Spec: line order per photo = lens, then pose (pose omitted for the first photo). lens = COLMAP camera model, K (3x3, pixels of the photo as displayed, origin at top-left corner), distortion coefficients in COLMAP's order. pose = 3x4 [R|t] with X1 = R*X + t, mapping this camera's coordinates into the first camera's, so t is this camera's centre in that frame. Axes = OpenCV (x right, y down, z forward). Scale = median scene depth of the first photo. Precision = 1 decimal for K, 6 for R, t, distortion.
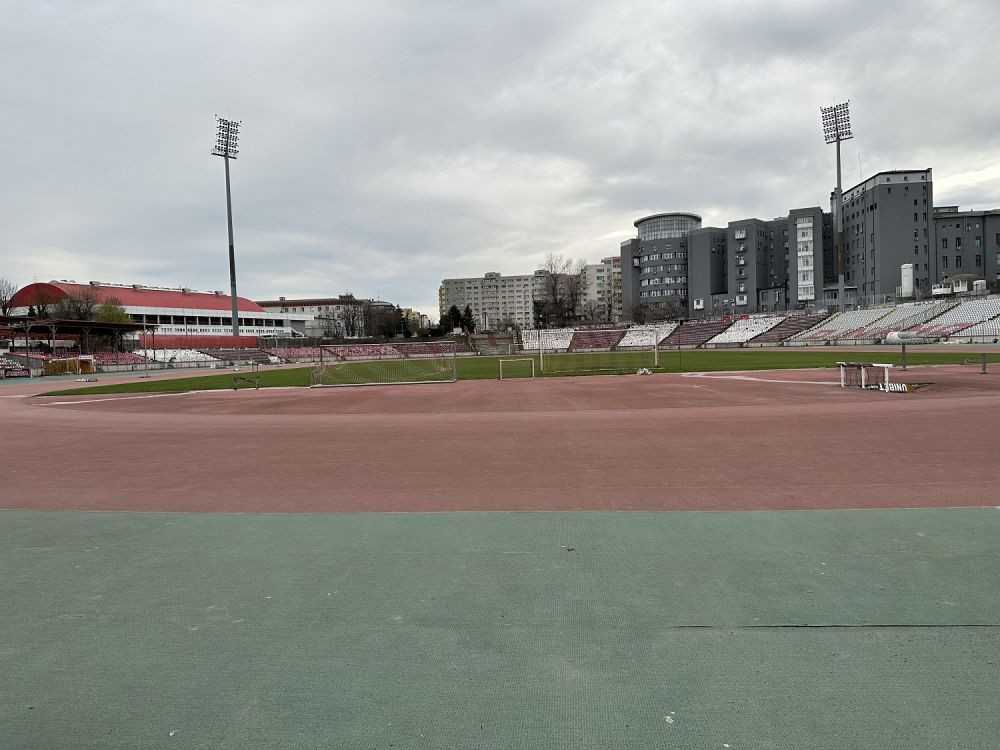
lens RADIAL K [[705.2, 0, 500.0], [0, 705.2, 375.0], [0, 0, 1]] dist [0.096369, -0.132133]
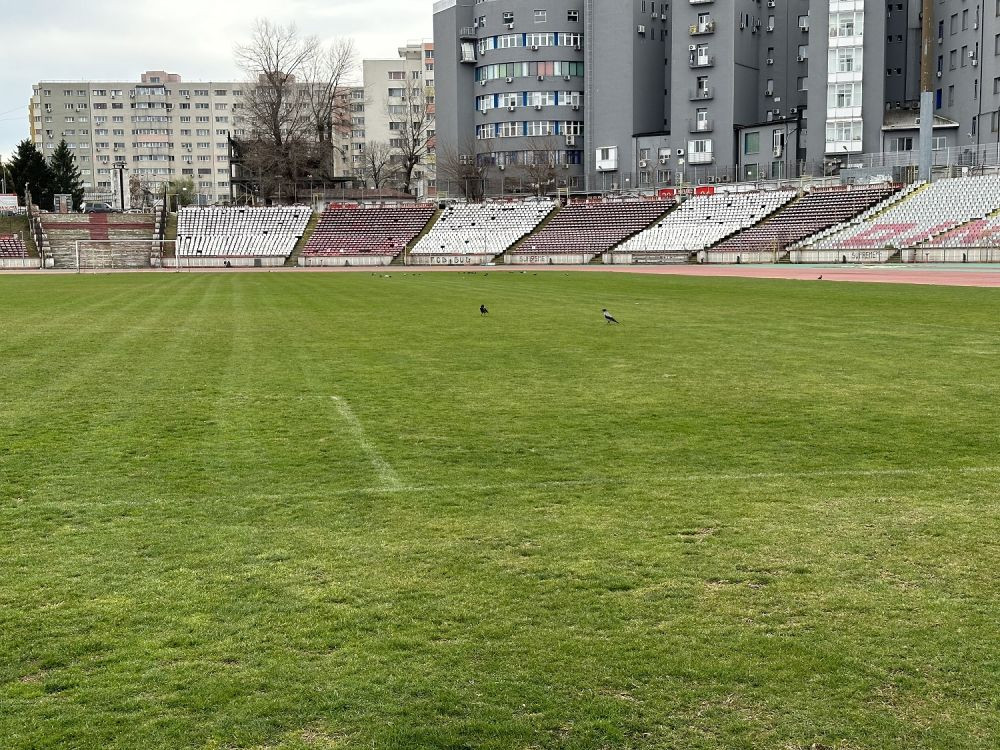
lens RADIAL K [[1389.6, 0, 503.9], [0, 1389.6, 394.0], [0, 0, 1]] dist [0.165385, -0.030214]
pose [[0.983763, 0.003885, 0.179429, 0.073137], [-0.014948, 0.998066, 0.060345, -0.008568], [-0.178847, -0.062048, 0.981918, 0.187354]]
